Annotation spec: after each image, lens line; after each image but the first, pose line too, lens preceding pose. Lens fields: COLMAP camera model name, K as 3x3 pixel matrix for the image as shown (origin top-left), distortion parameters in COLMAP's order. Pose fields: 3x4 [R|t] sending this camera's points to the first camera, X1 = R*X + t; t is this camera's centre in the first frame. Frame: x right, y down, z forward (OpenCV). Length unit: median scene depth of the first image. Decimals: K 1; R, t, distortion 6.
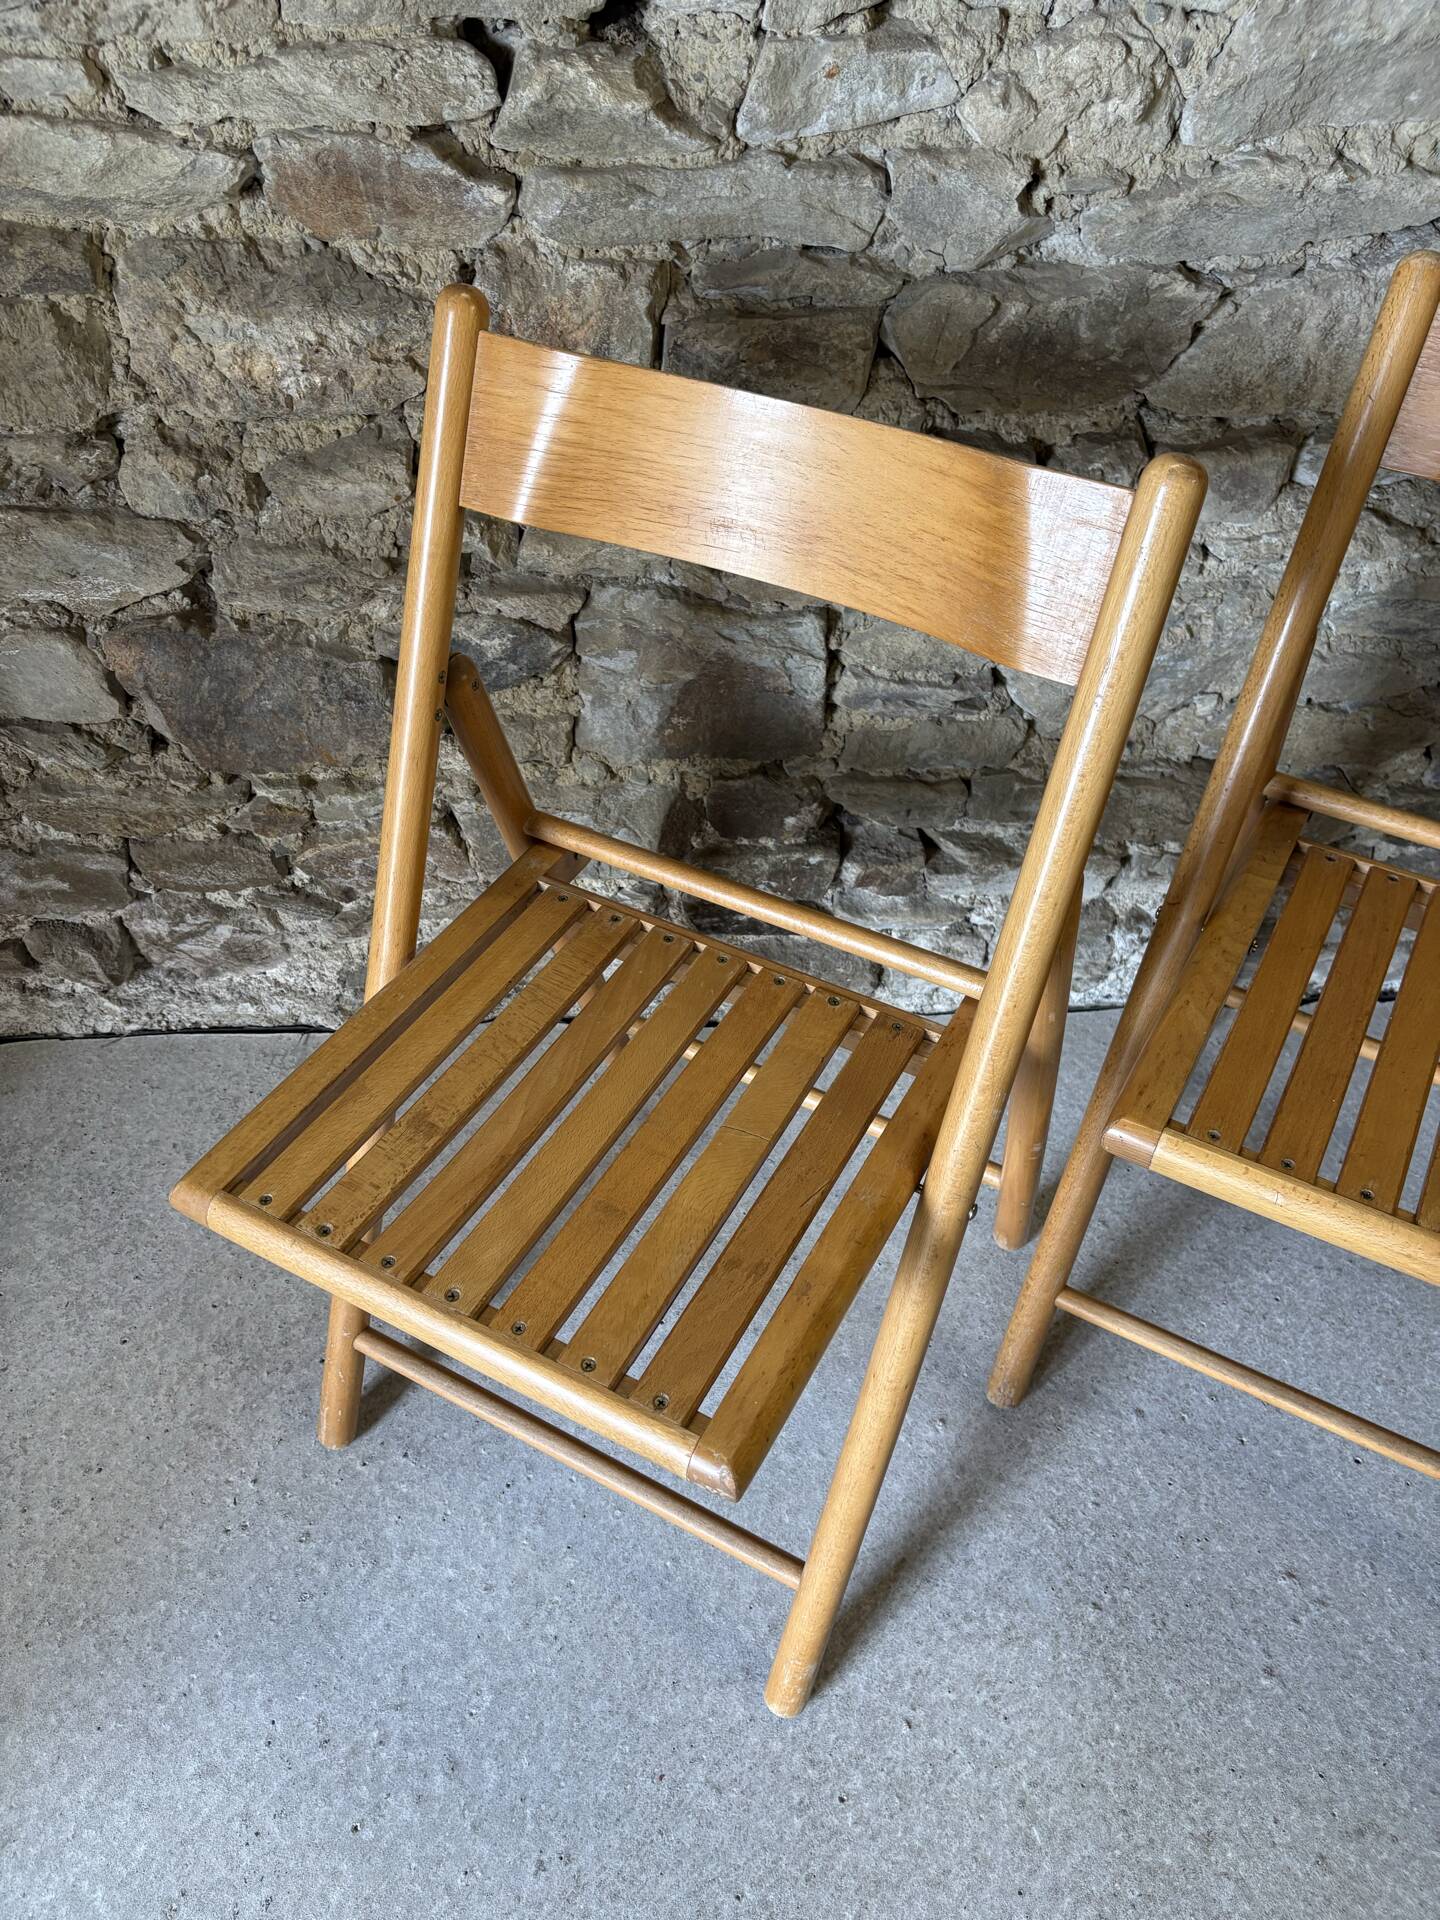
lens RADIAL K [[1465.9, 0, 706.9], [0, 1465.9, 983.4], [0, 0, 1]] dist [0.053766, -0.066999]
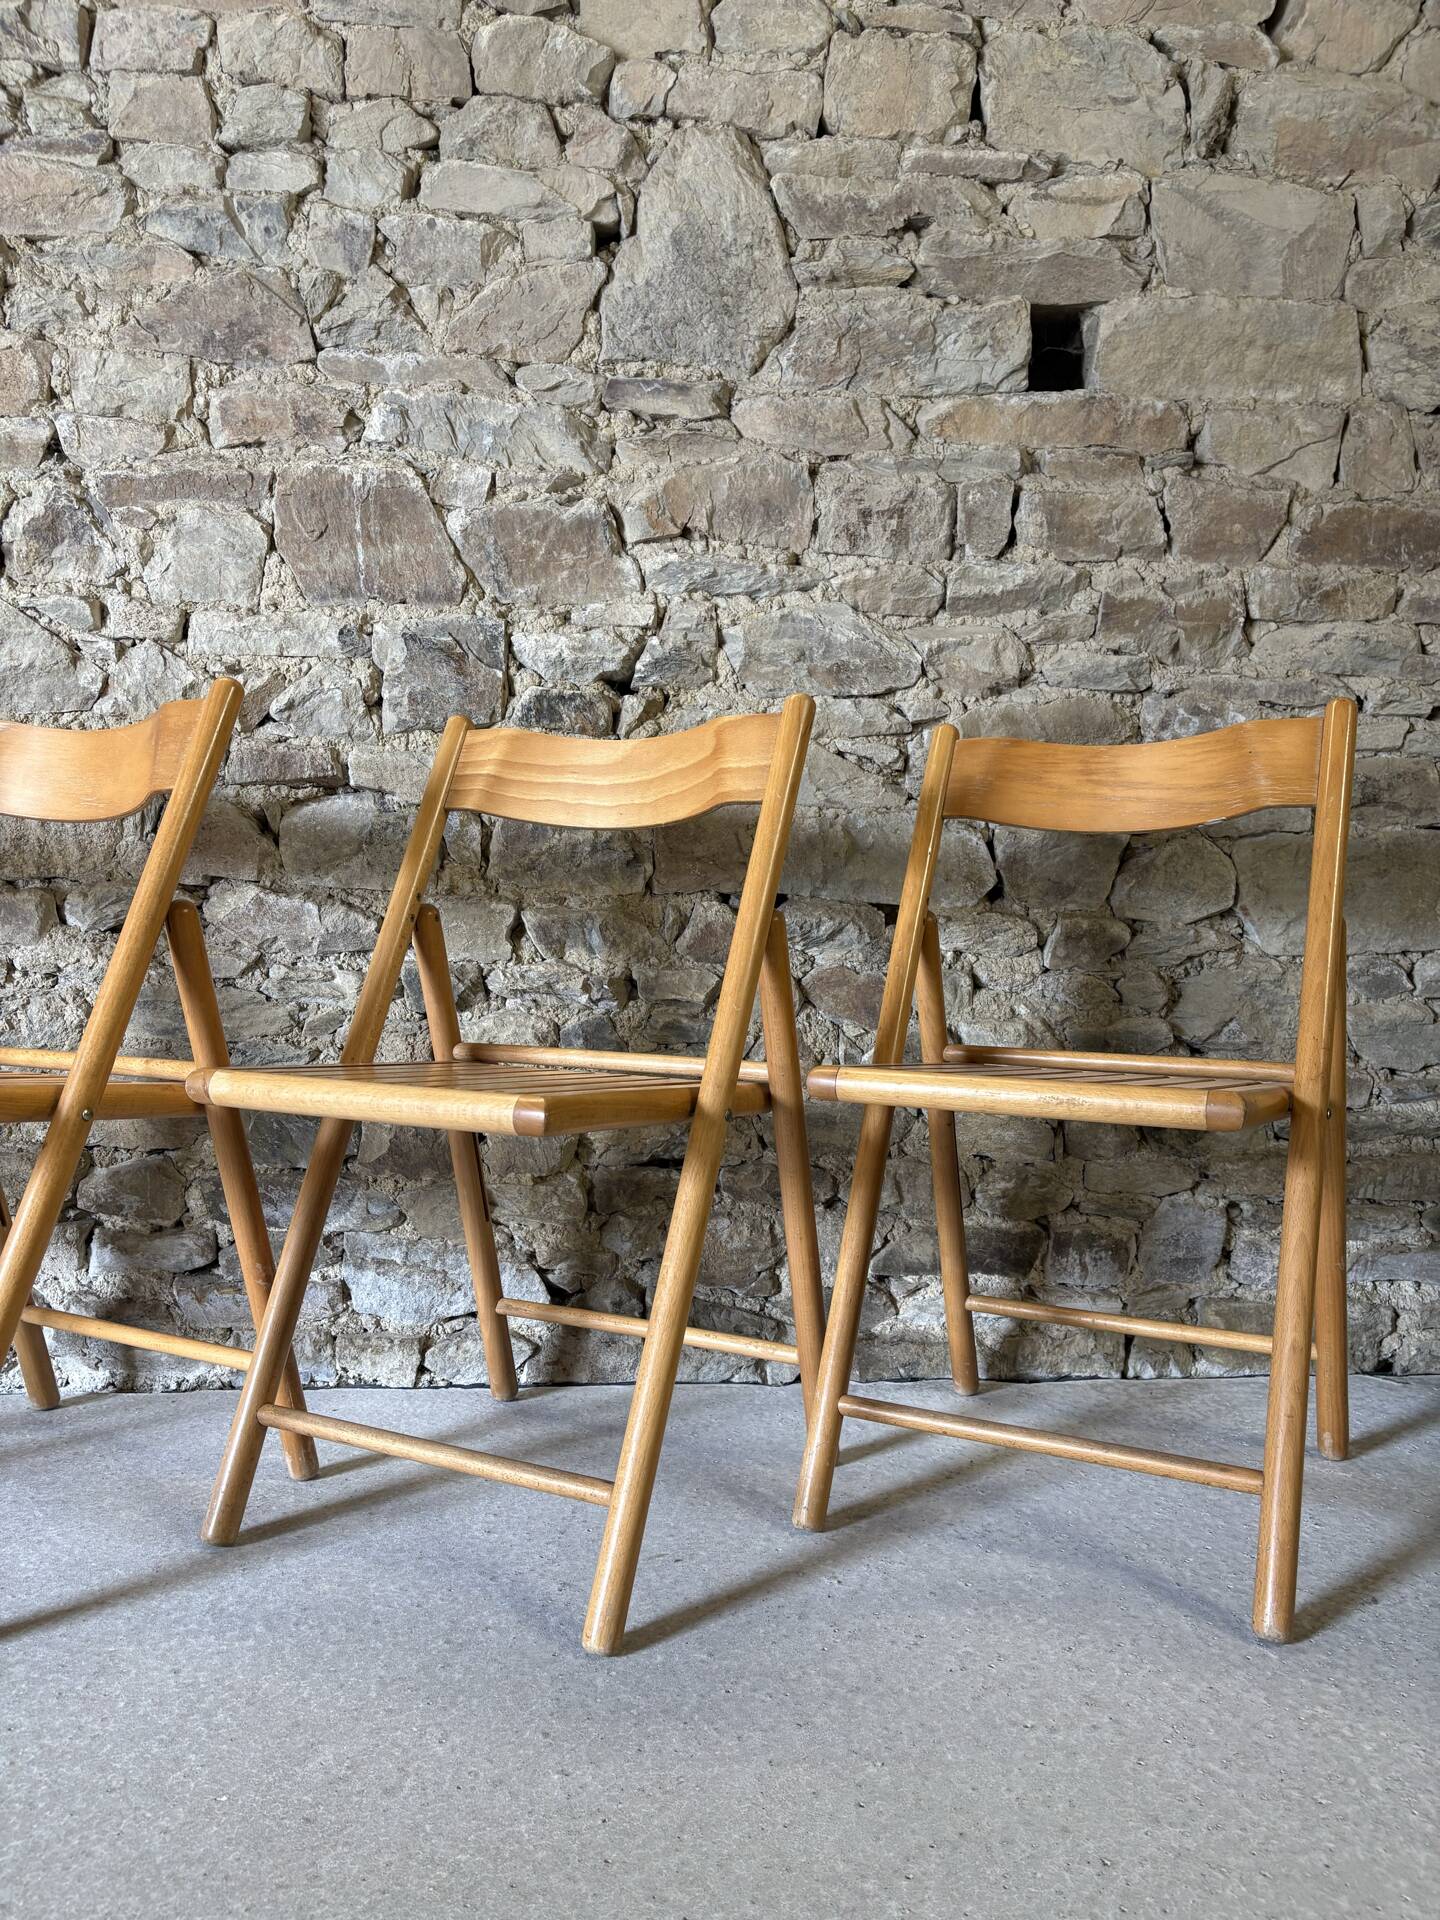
lens RADIAL K [[1465.9, 0, 722.8], [0, 1465.9, 962.8], [0, 0, 1]] dist [0.053766, -0.066999]
pose [[0.999782, 0.015401, 0.014065, 1.079395], [-0.001183, 0.715107, -0.699013, 0.784191], [-0.020824, 0.698845, 0.714970, -0.098007]]
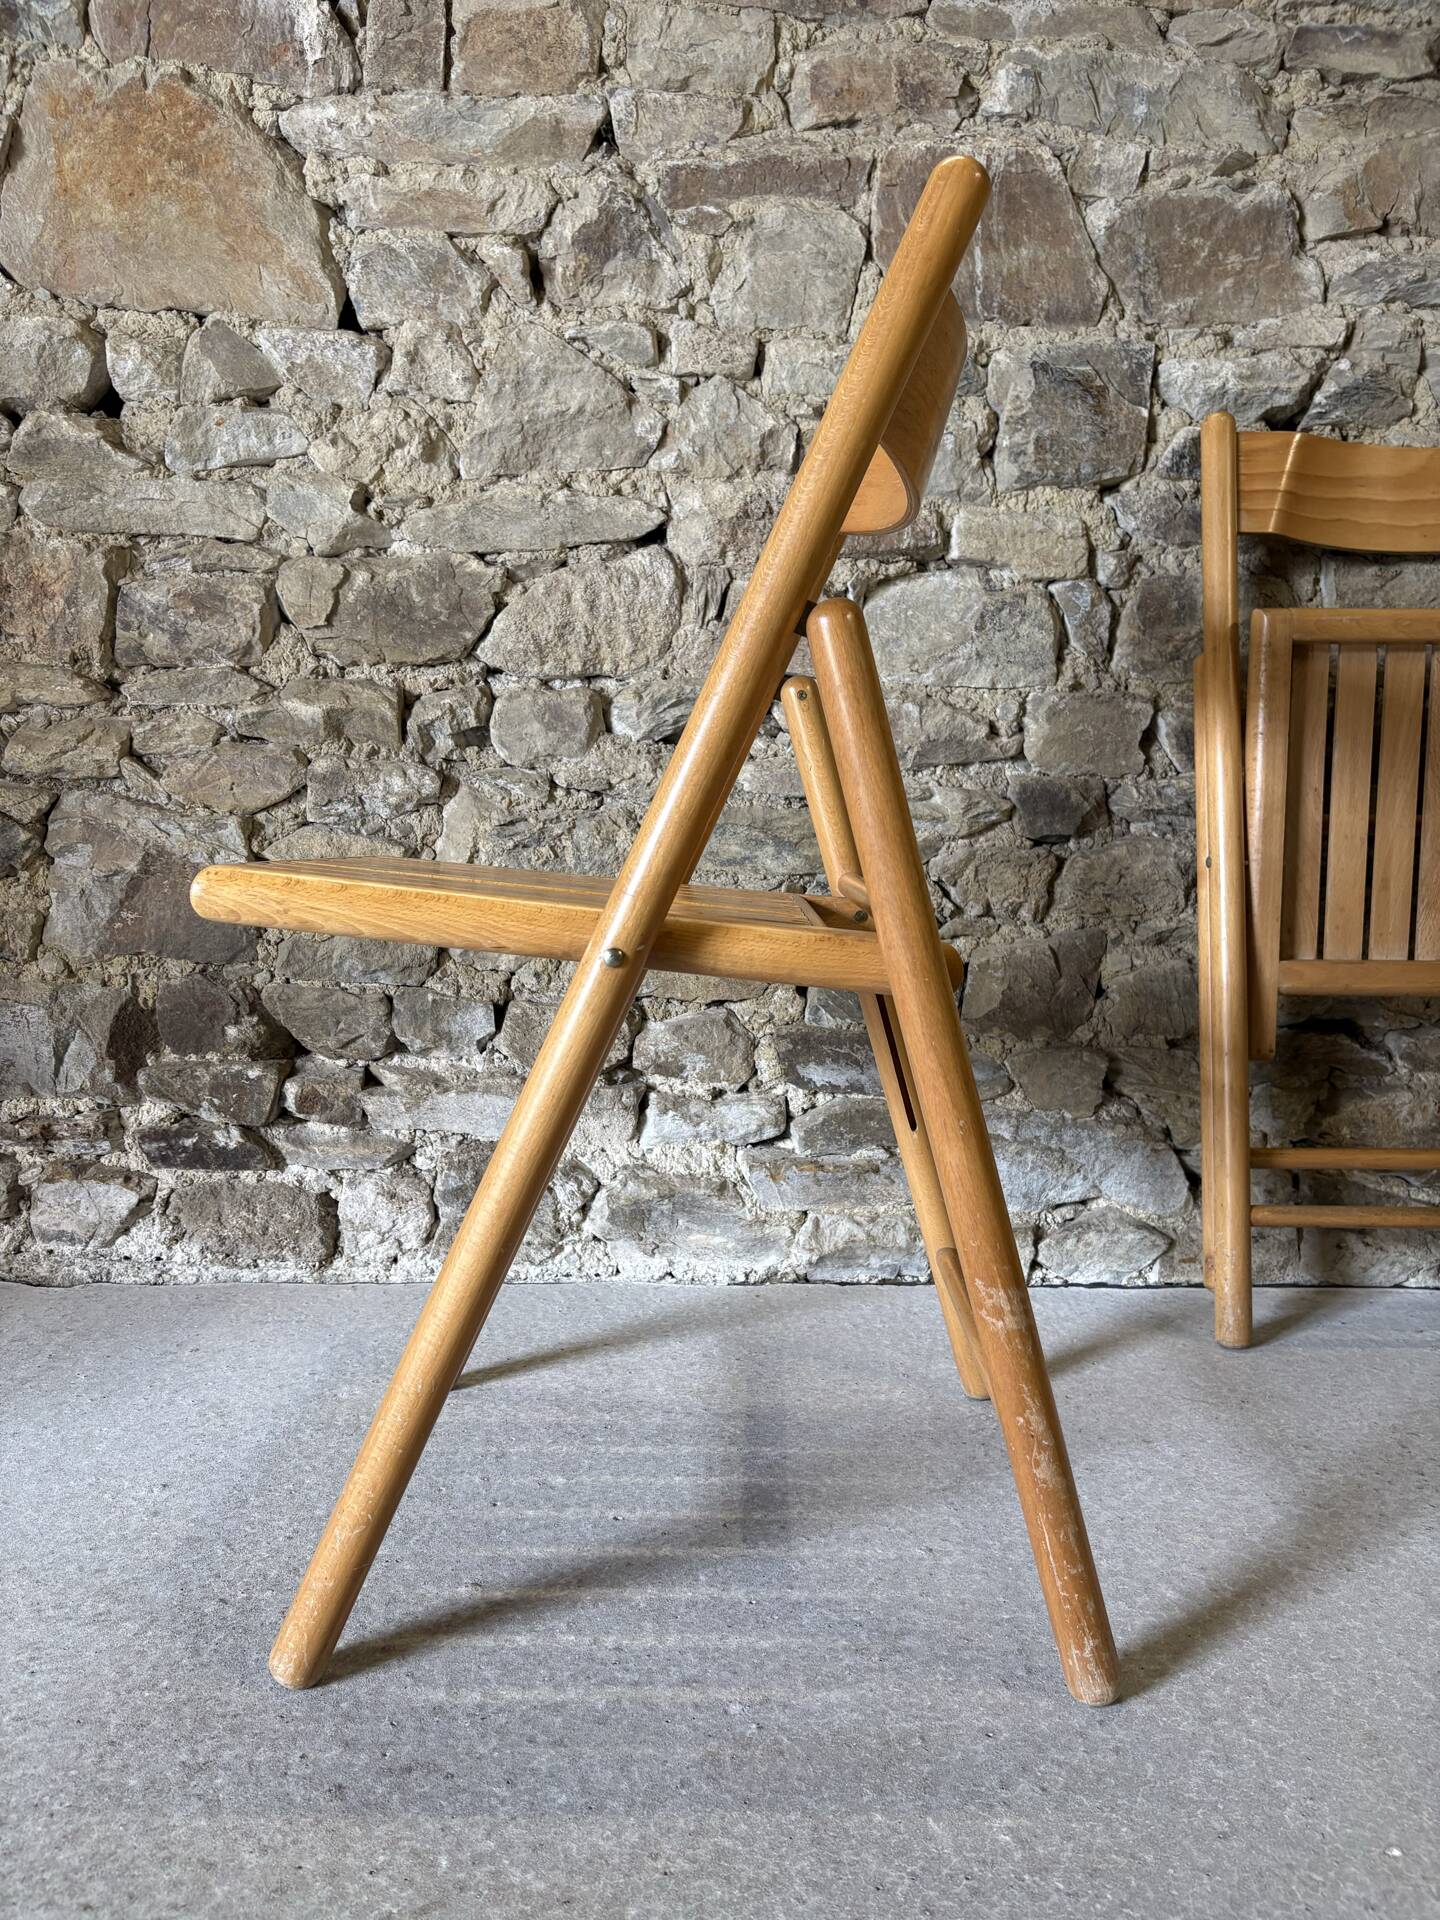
lens RADIAL K [[1465.9, 0, 711.6], [0, 1465.9, 963.8], [0, 0, 1]] dist [0.053766, -0.066999]
pose [[0.998985, 0.017671, -0.041423, 0.547826], [-0.040376, 0.758861, -0.649999, 0.659636], [0.019949, 0.651012, 0.758805, 0.155695]]
